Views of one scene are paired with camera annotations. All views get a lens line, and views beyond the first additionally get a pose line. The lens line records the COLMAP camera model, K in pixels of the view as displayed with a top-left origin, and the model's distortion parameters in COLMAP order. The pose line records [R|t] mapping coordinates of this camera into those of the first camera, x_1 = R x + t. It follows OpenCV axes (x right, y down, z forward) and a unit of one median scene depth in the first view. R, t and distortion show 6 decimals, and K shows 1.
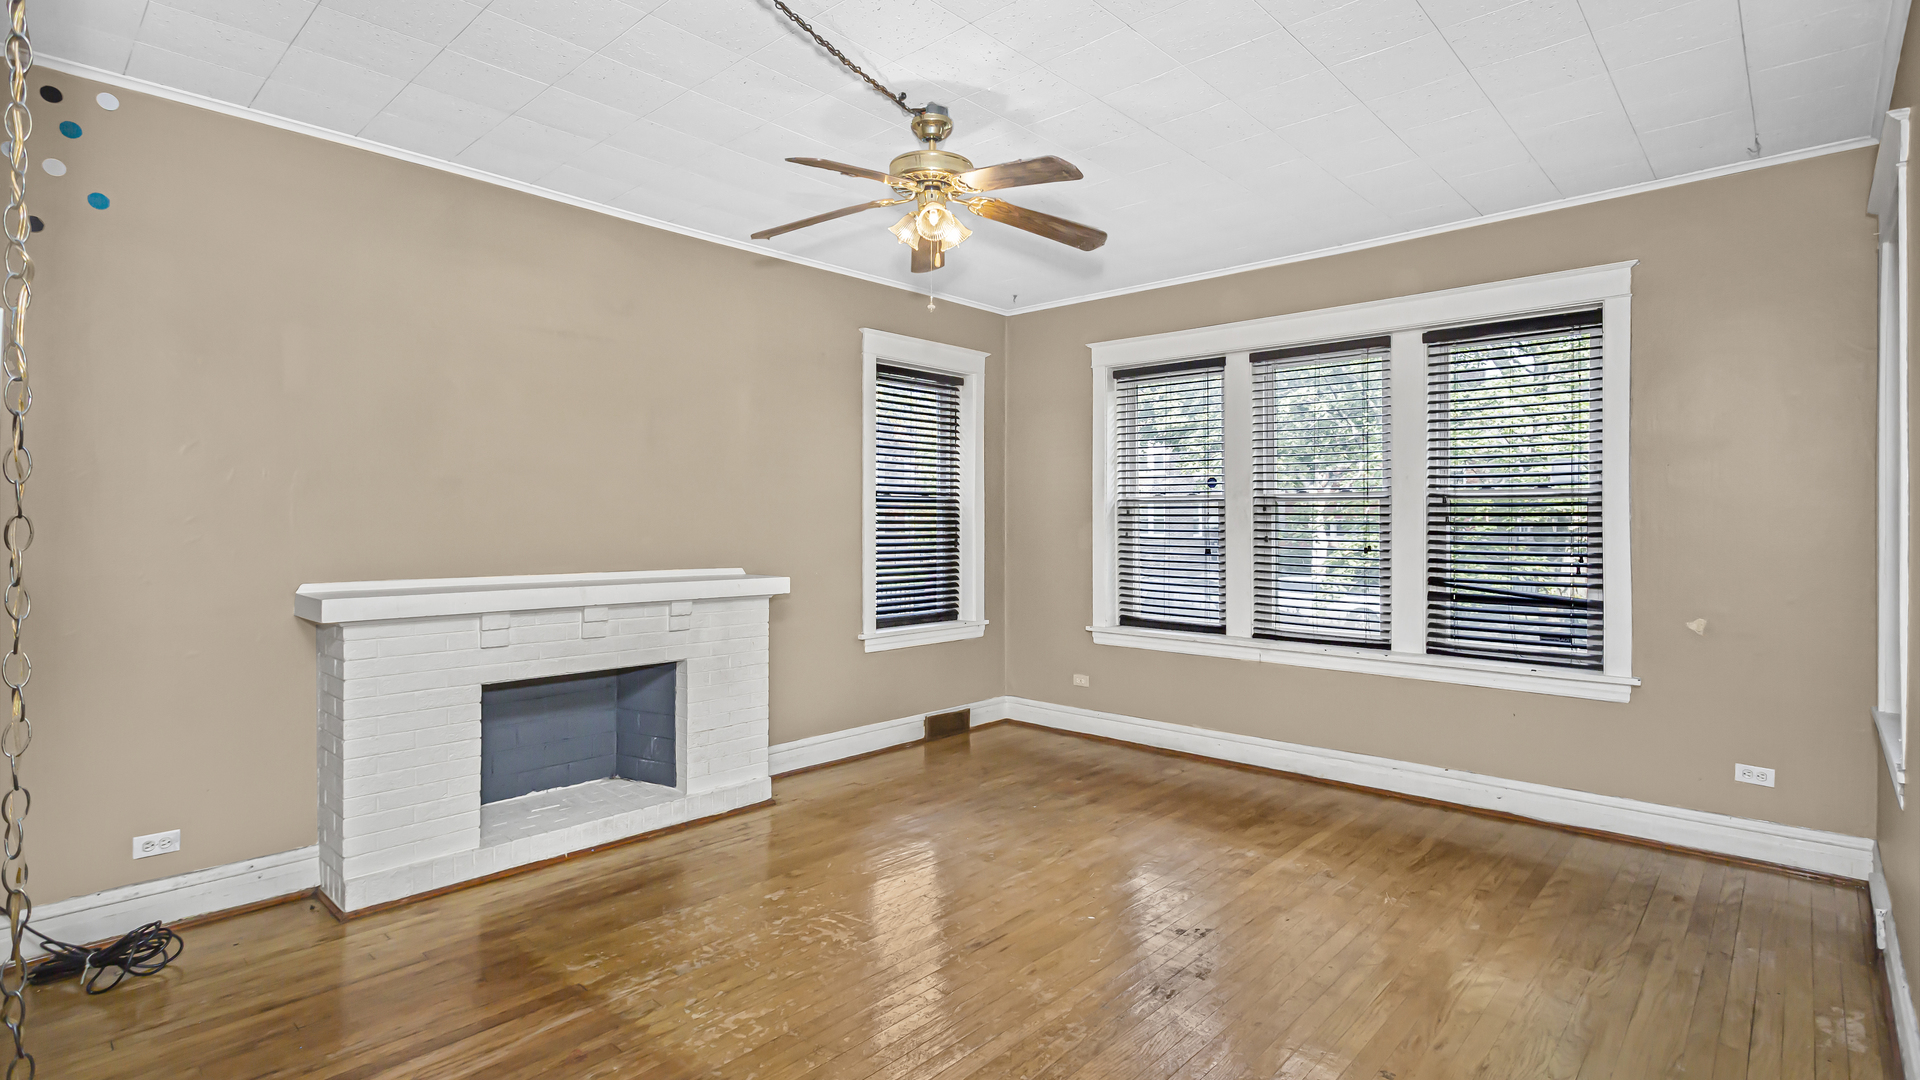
lens RADIAL K [[939.8, 0, 955.3], [0, 939.8, 539.7], [0, 0, 1]] dist [-0.002991, -0.000193]
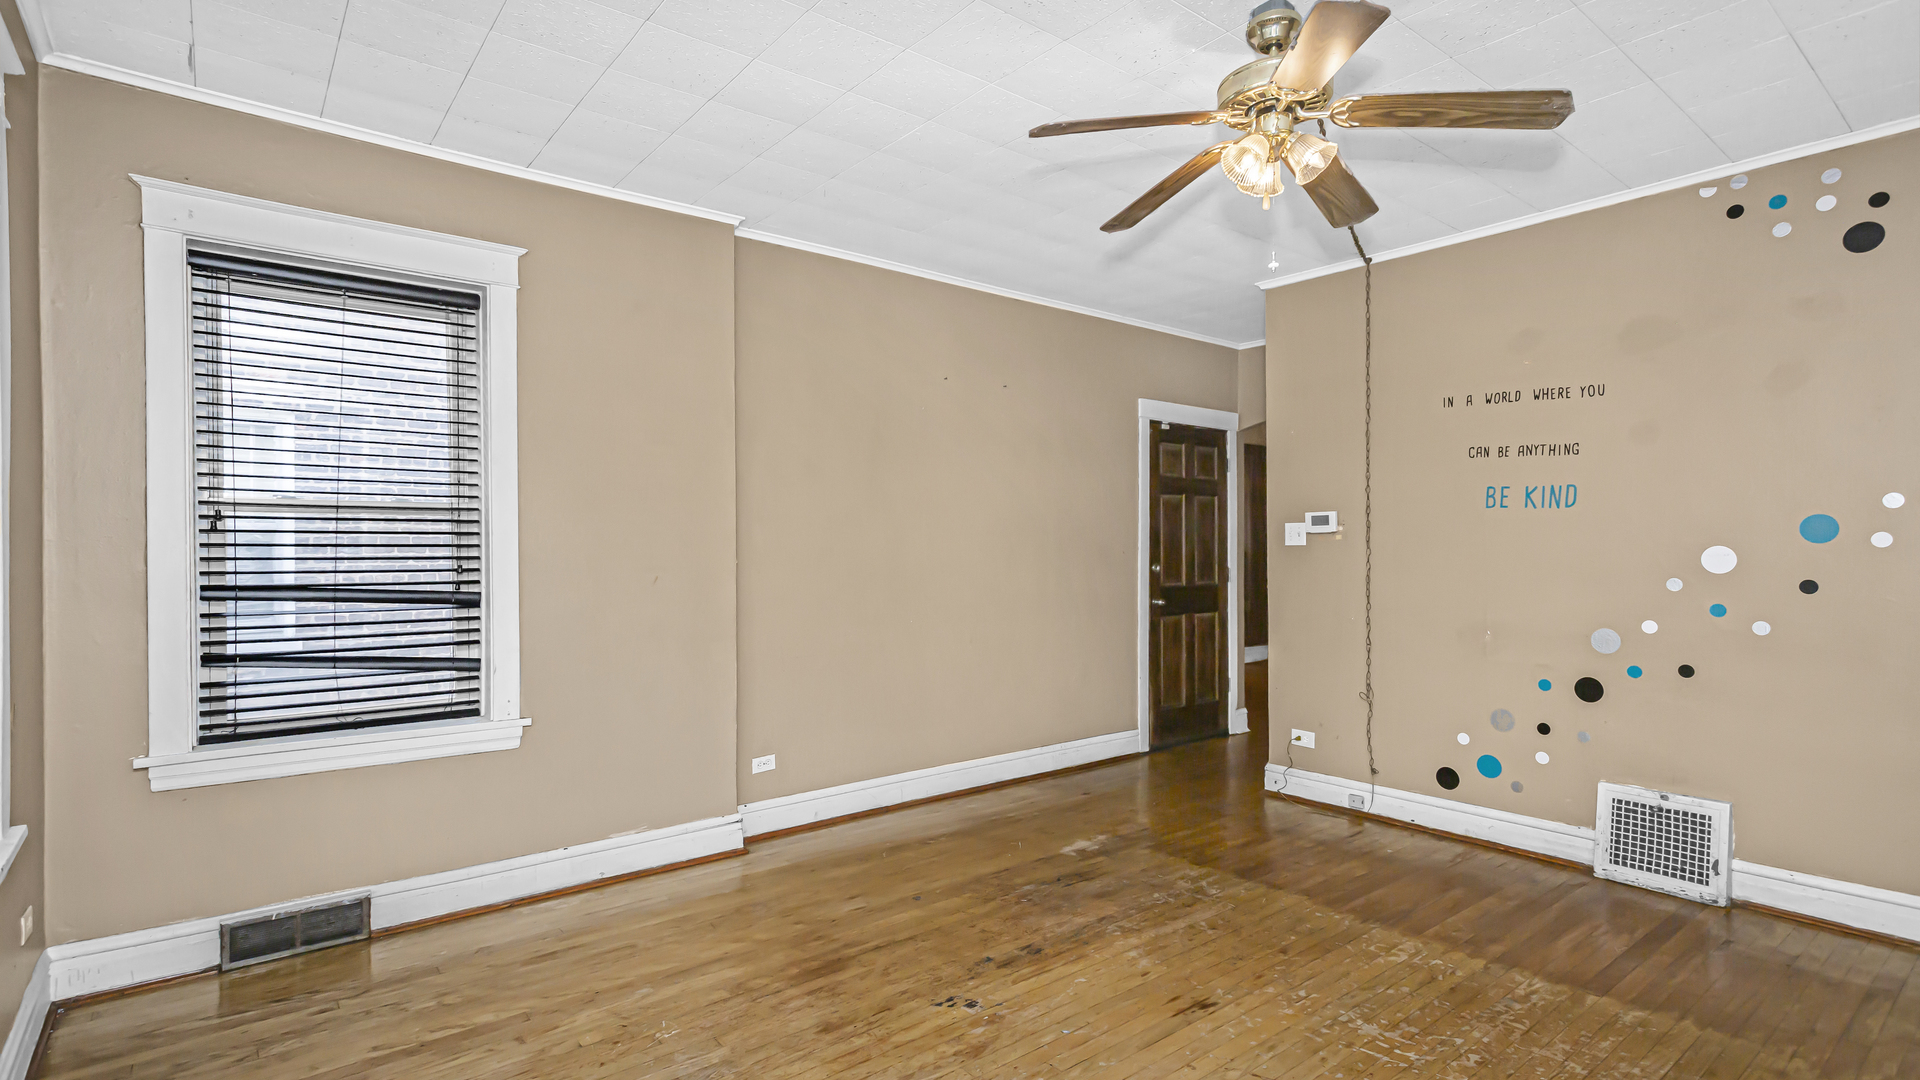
lens RADIAL K [[939.8, 0, 955.3], [0, 939.8, 539.7], [0, 0, 1]] dist [-0.002991, -0.000193]
pose [[-0.988786, 0.001495, 0.149330, 0.126019], [0.004199, 0.999833, 0.017796, -0.039251], [-0.149278, 0.018223, -0.988627, 1.930708]]
